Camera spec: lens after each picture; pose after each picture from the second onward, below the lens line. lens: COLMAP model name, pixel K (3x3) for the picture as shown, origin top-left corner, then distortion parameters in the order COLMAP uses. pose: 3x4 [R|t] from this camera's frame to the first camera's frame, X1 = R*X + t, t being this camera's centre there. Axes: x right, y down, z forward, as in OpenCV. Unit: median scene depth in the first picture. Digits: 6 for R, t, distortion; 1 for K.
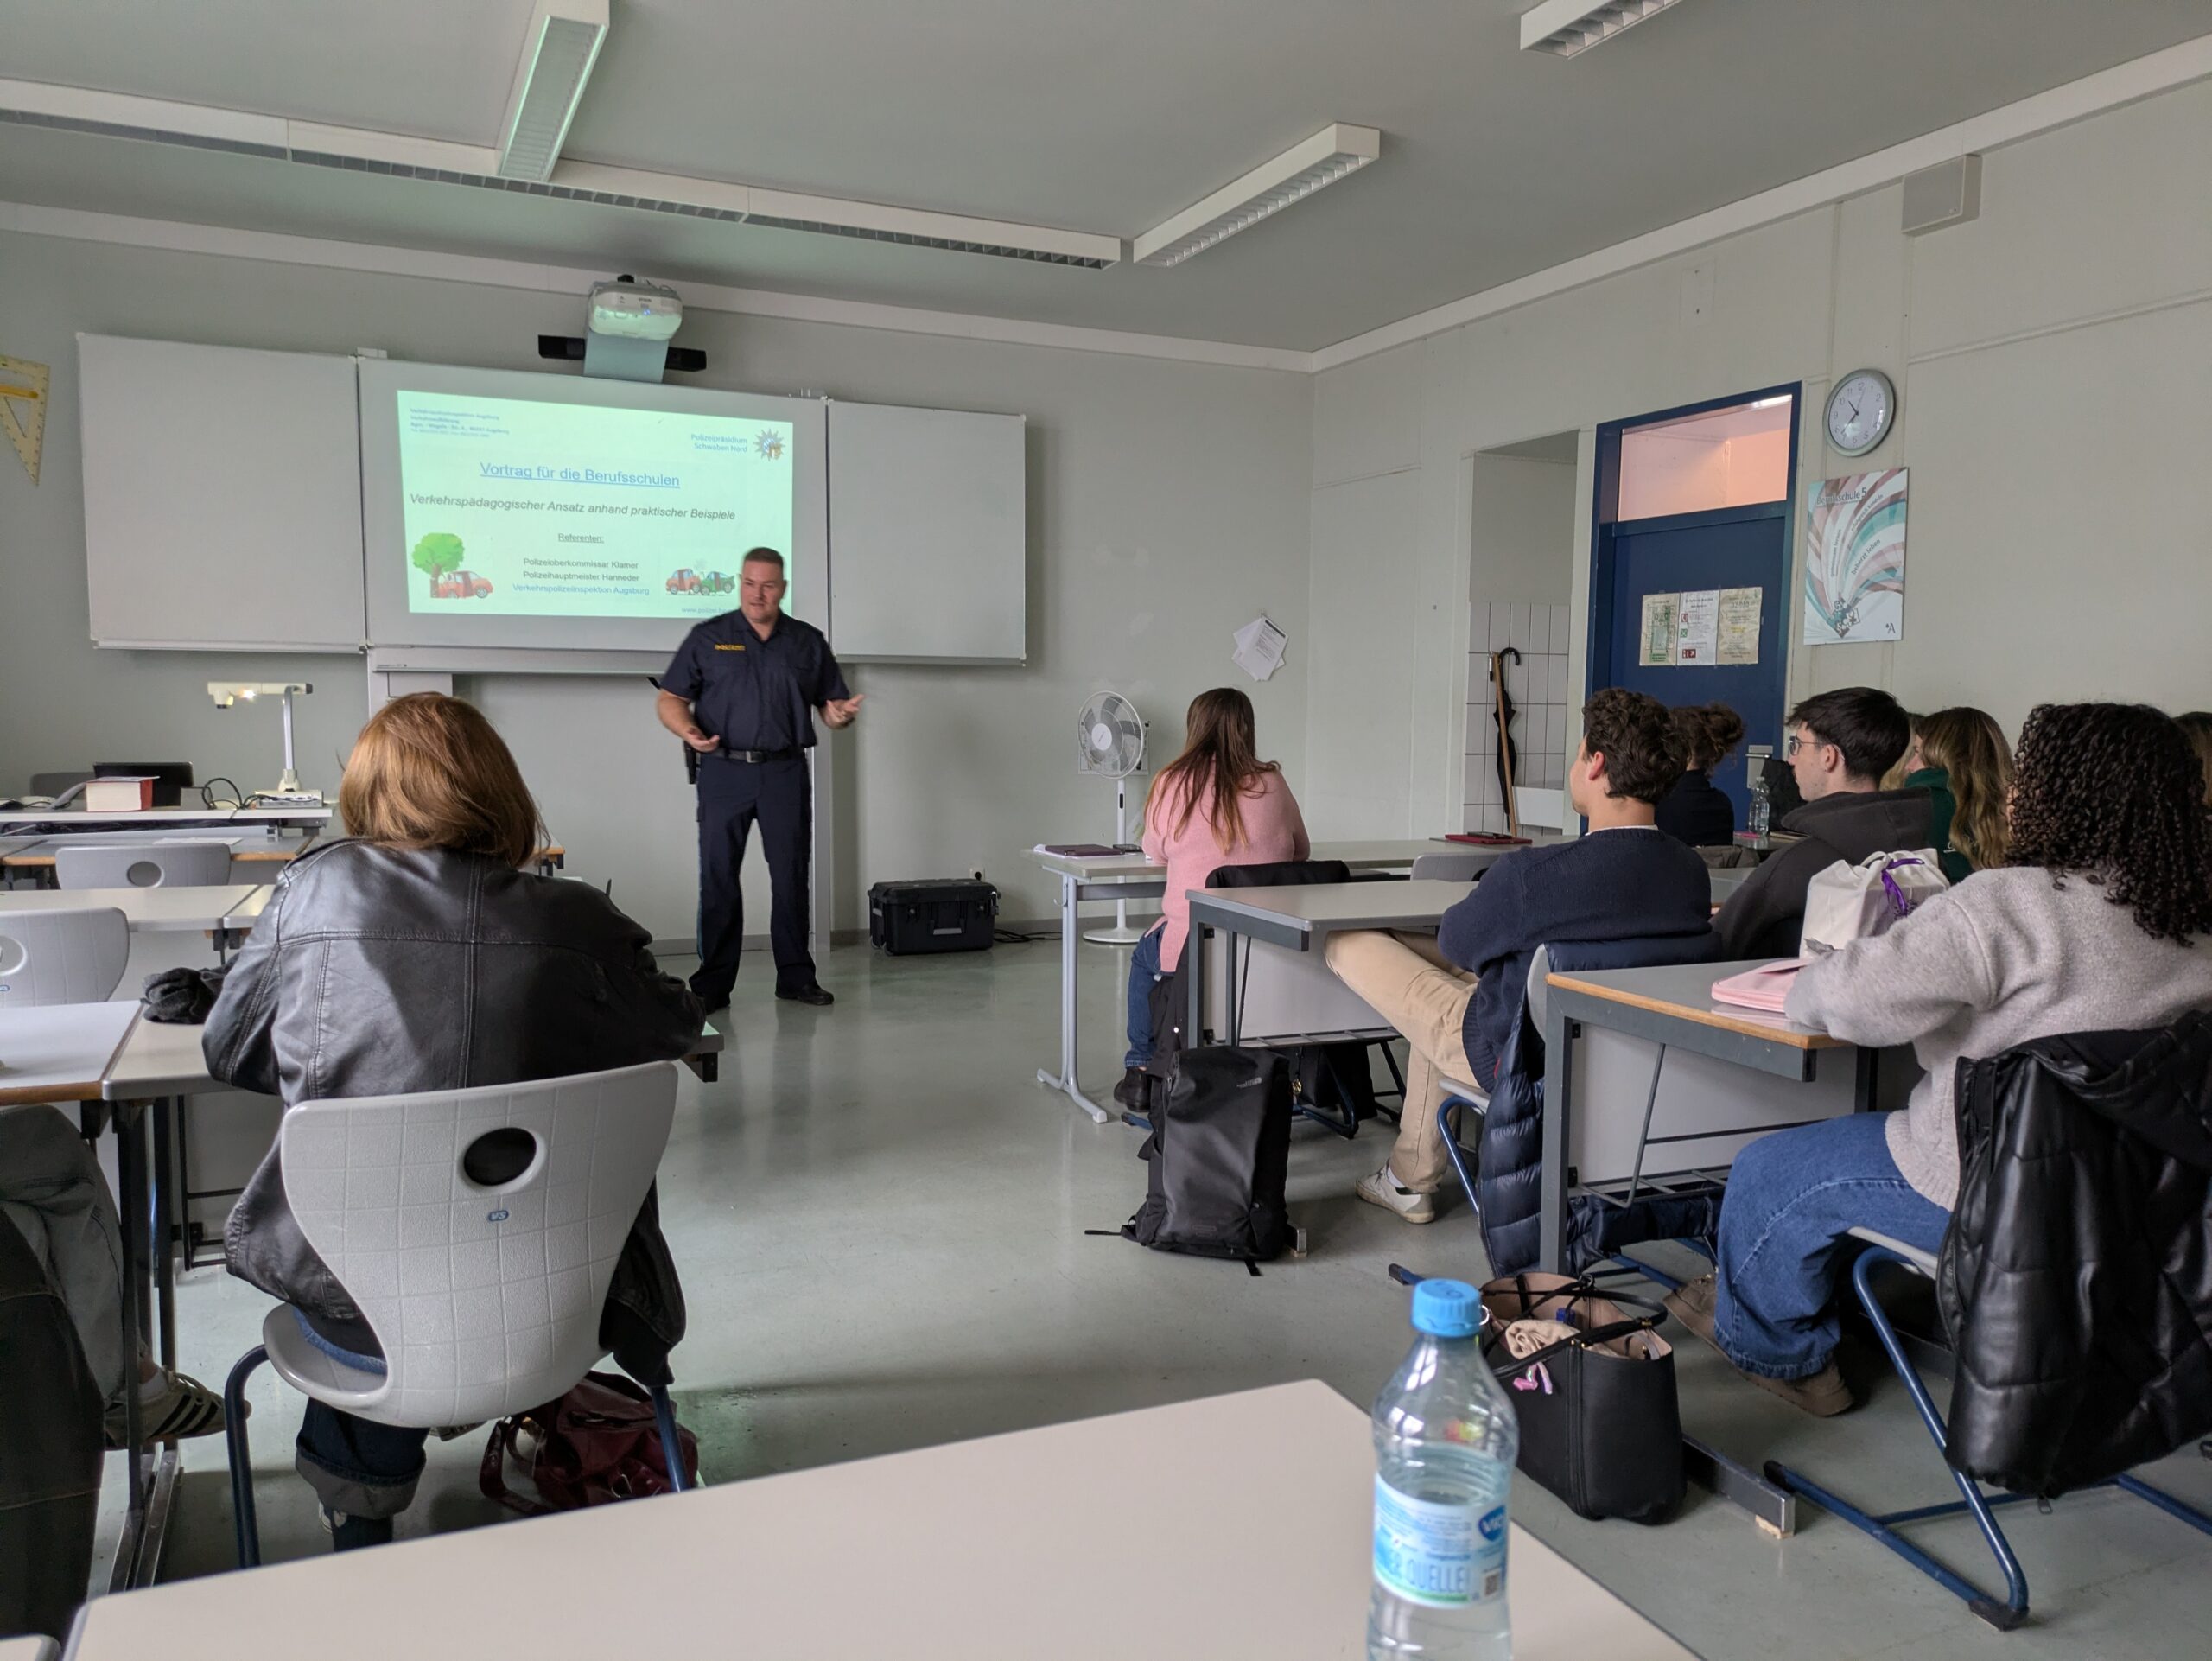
lens RADIAL K [[1645.8, 0, 1103.6], [0, 1645.8, 838.0], [0, 0, 1]] dist [0.055869, -0.061465]
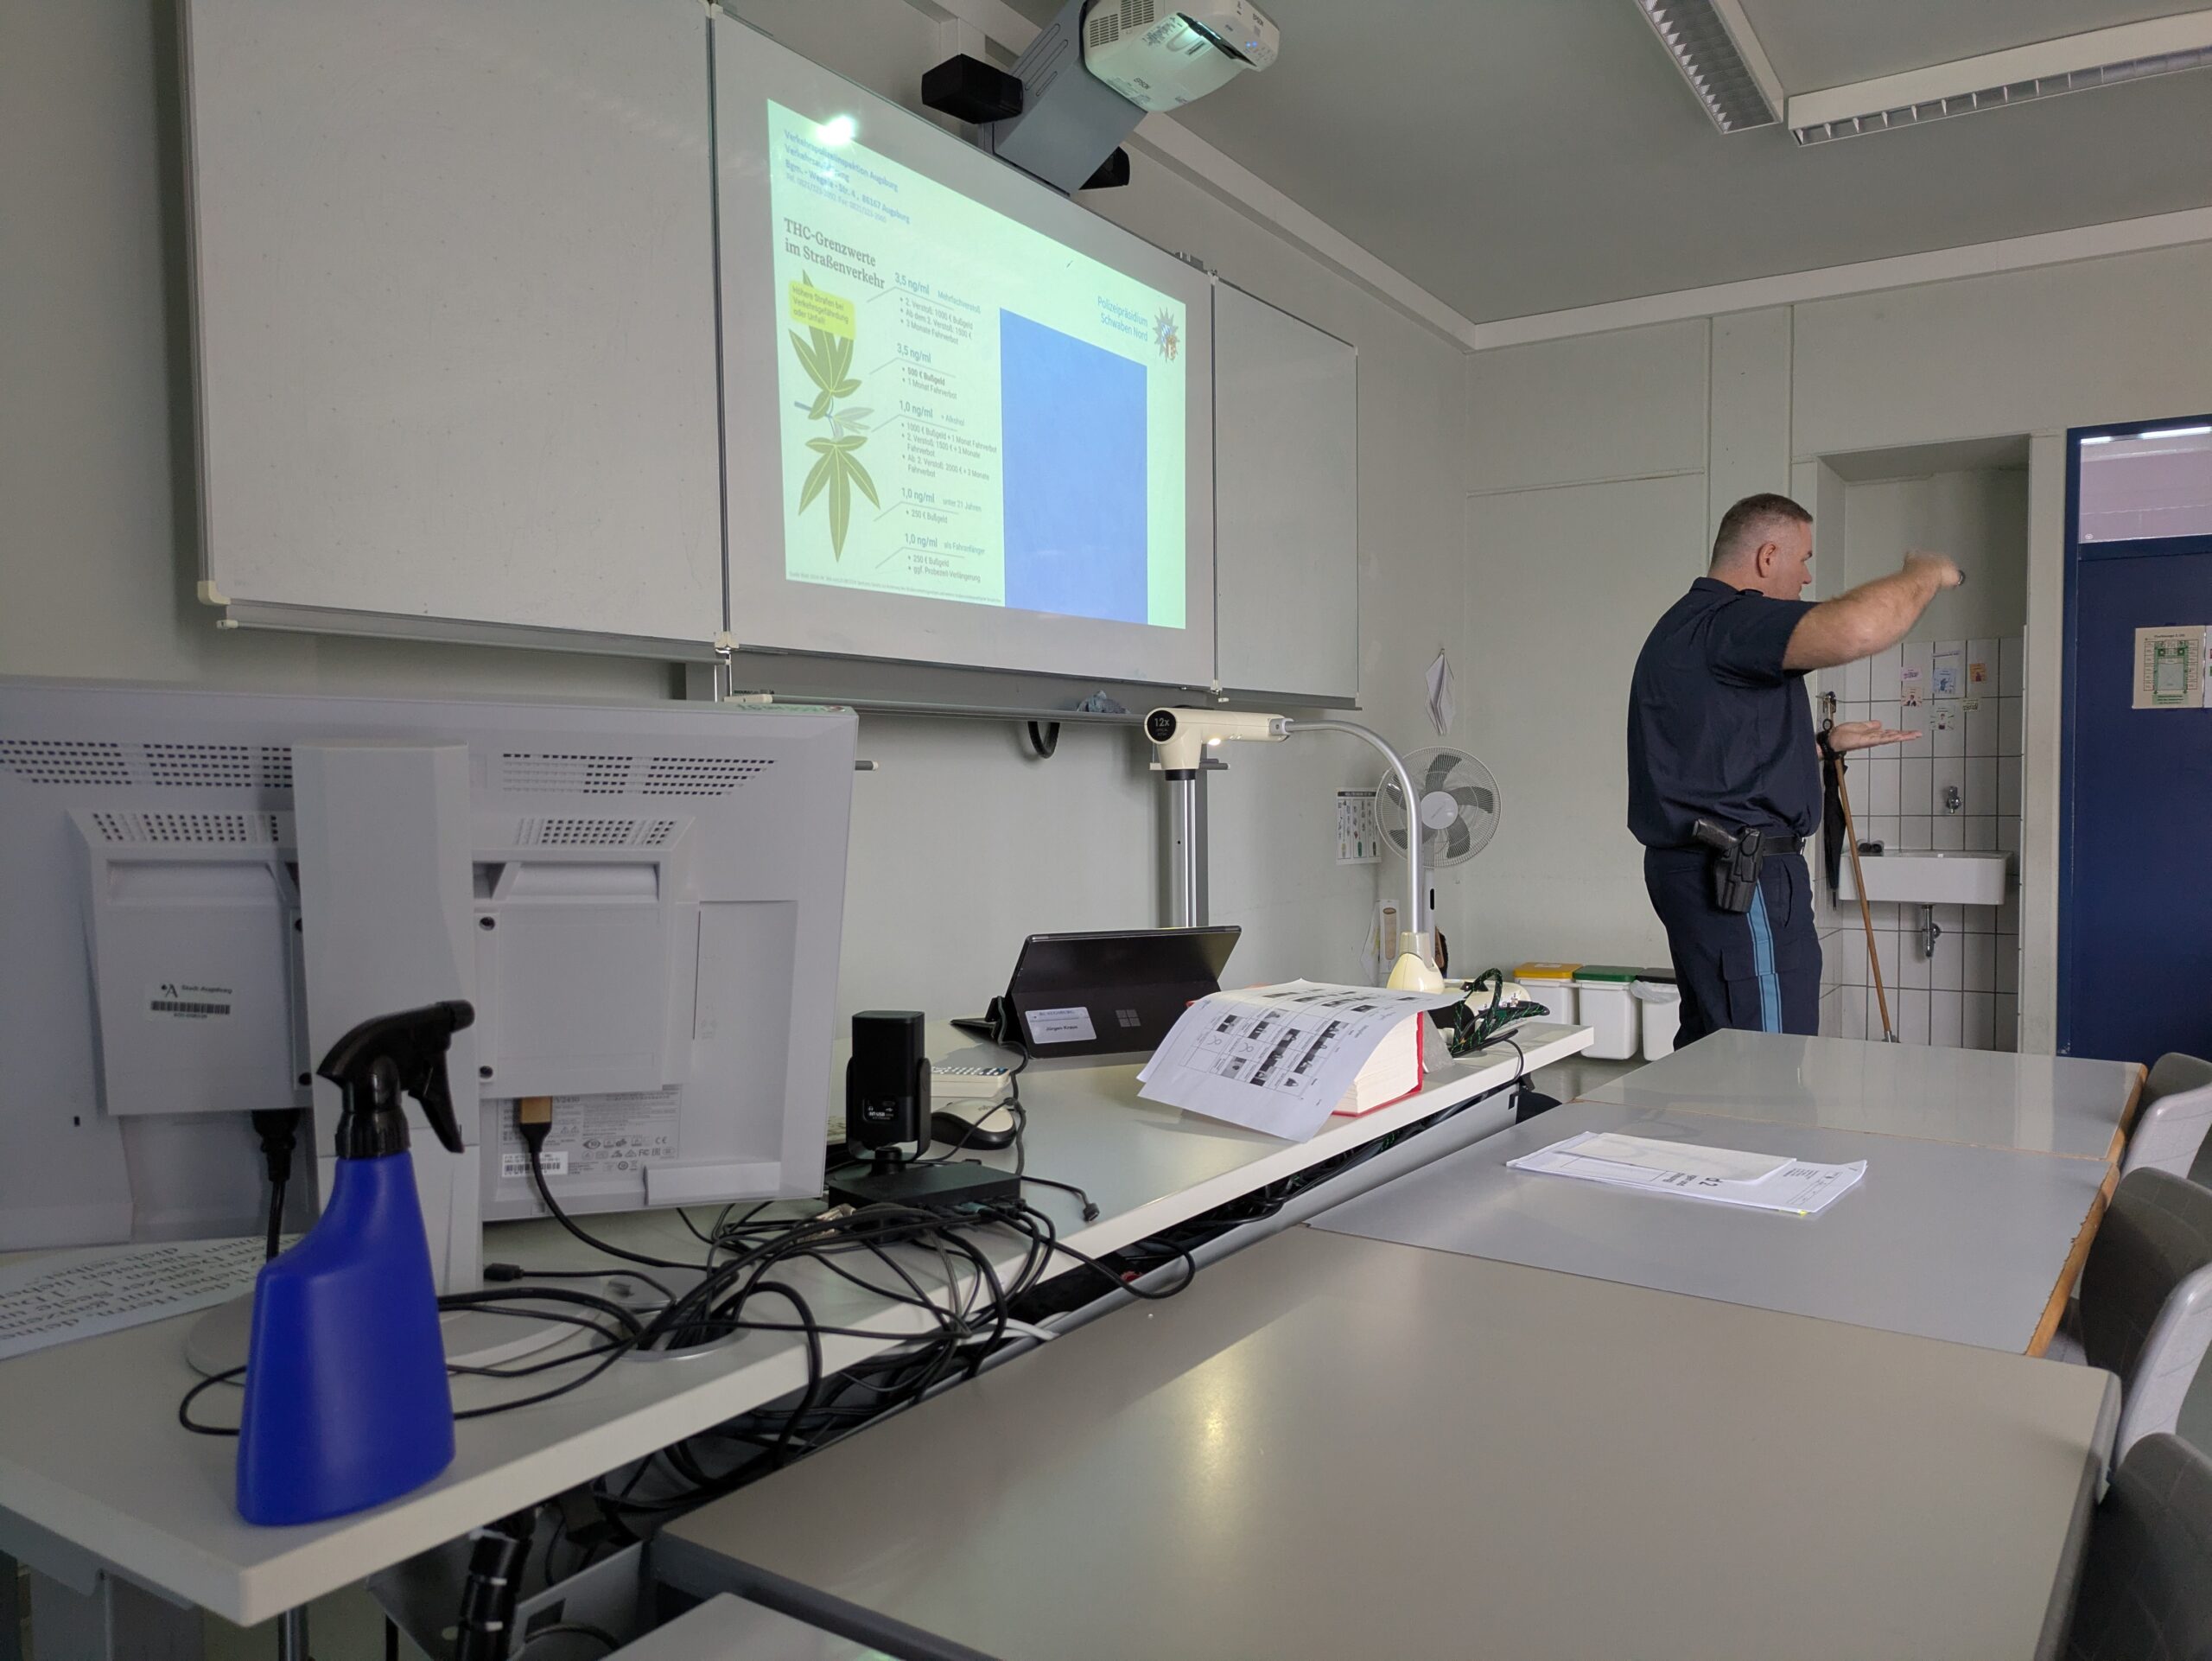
lens RADIAL K [[1645.8, 0, 1103.6], [0, 1645.8, 838.0], [0, 0, 1]] dist [0.055869, -0.061465]
pose [[0.831080, -0.036040, 0.554983, -0.622496], [0.061585, 0.997725, -0.027433, -0.046413], [-0.552732, 0.056978, 0.831409, 0.586819]]
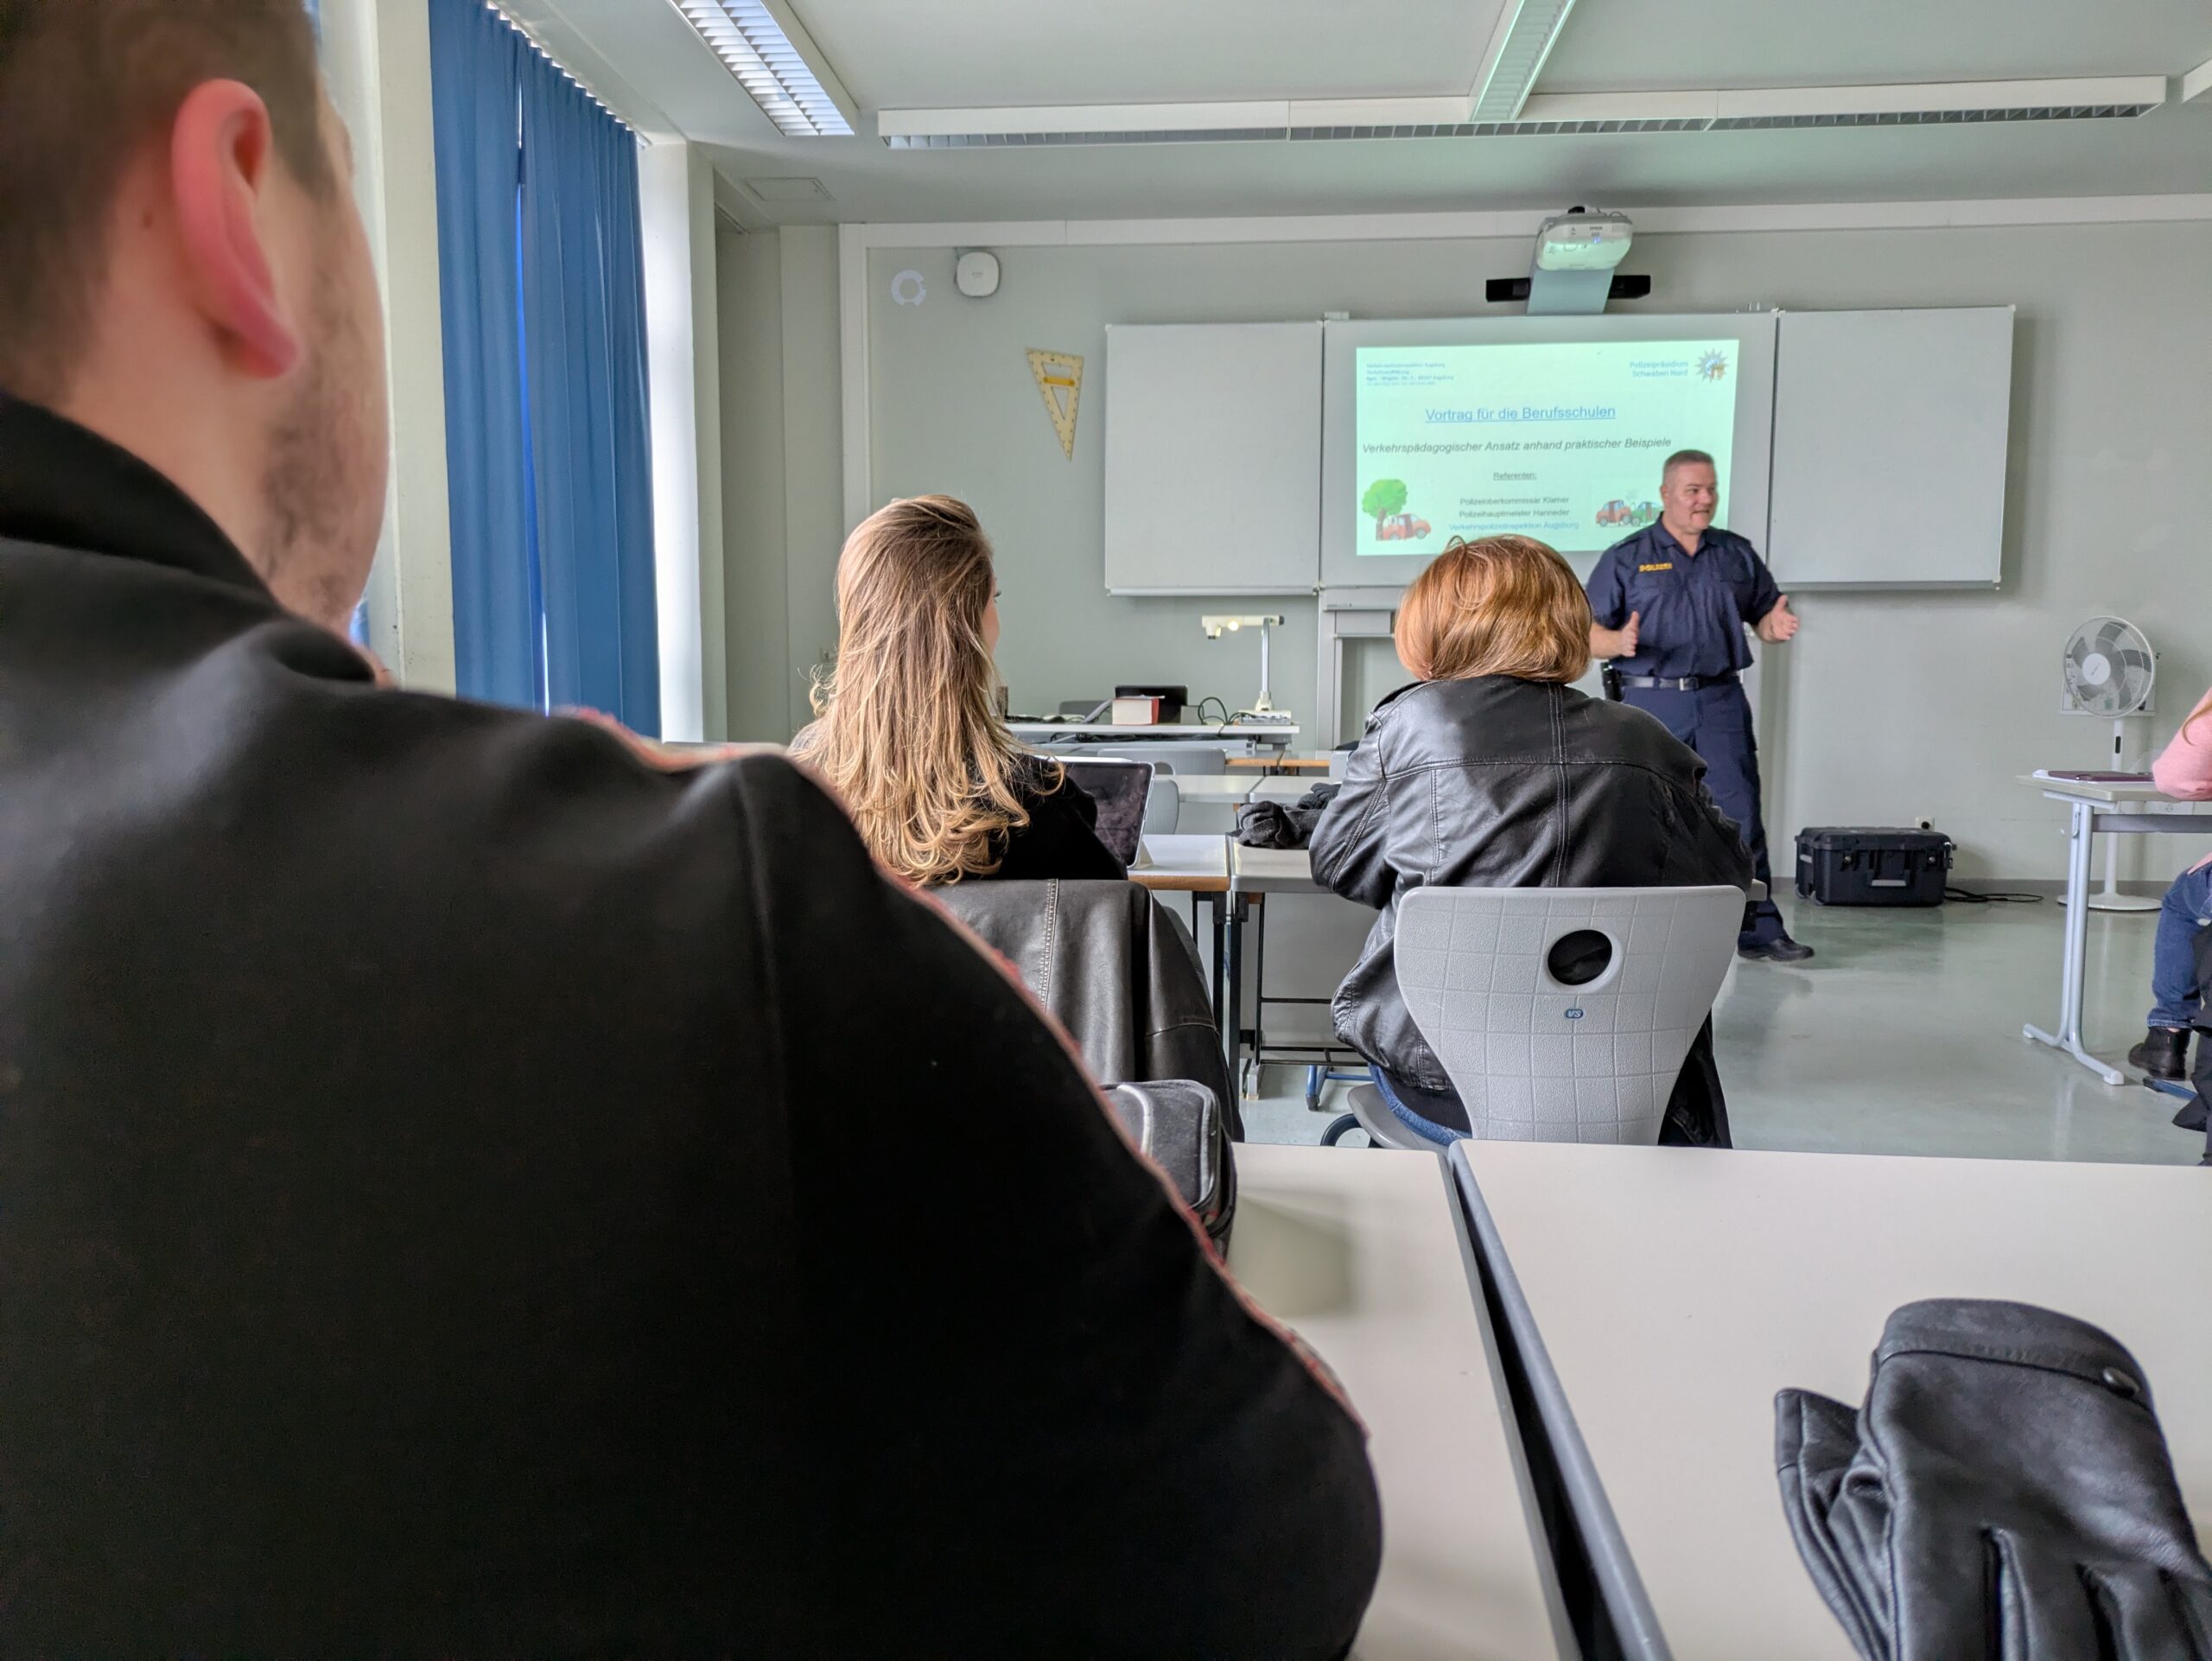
lens RADIAL K [[1645.8, 0, 1103.6], [0, 1645.8, 838.0], [0, 0, 1]] dist [0.055869, -0.061465]
pose [[0.872116, 0.042671, -0.487435, -0.031189], [-0.034103, 0.999068, 0.026443, 0.026199], [0.488109, -0.006439, 0.872759, -0.020653]]
